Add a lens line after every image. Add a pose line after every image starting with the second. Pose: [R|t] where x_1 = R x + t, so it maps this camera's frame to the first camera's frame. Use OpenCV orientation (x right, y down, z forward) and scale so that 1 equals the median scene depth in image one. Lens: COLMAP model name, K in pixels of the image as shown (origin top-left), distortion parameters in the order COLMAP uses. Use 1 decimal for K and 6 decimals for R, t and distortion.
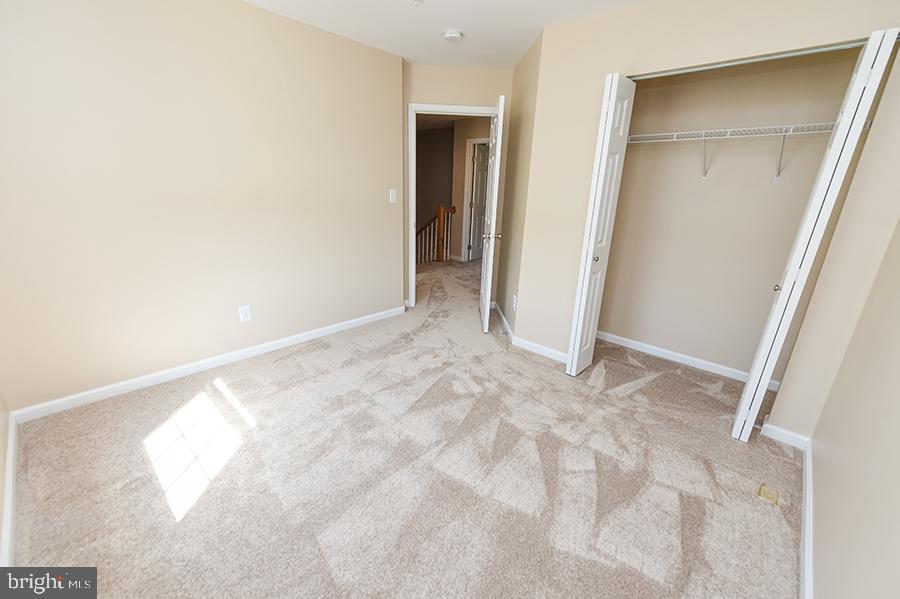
lens RADIAL K [[367.9, 0, 447.4], [0, 367.9, 302.4], [0, 0, 1]] dist [0.000901, -0.001034]
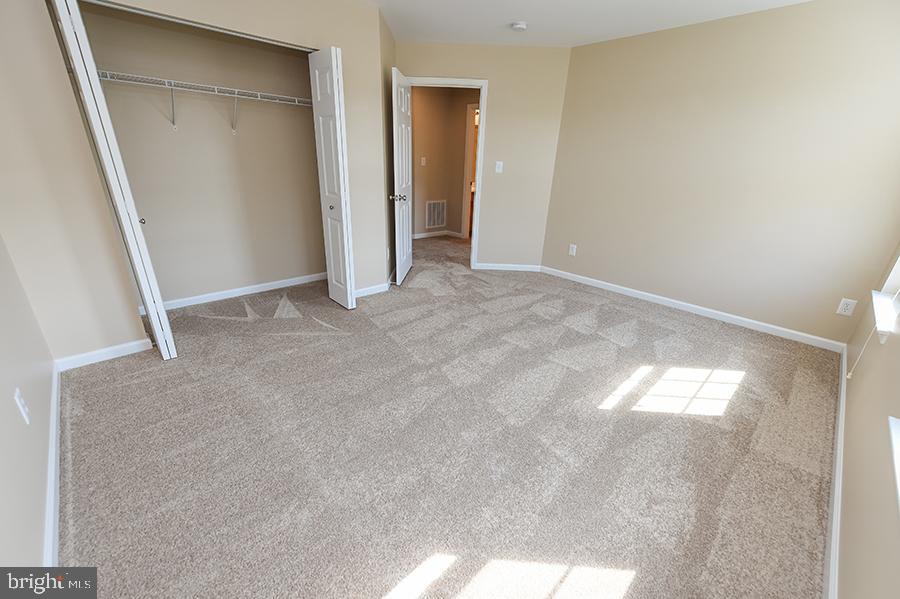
lens RADIAL K [[367.9, 0, 451.9], [0, 367.9, 302.9], [0, 0, 1]] dist [0.000901, -0.001034]
pose [[0.059681, -0.393123, 0.917547, -1.513299], [0.278286, 0.889296, 0.362918, -0.451905], [-0.958642, 0.233681, 0.162475, 1.315563]]
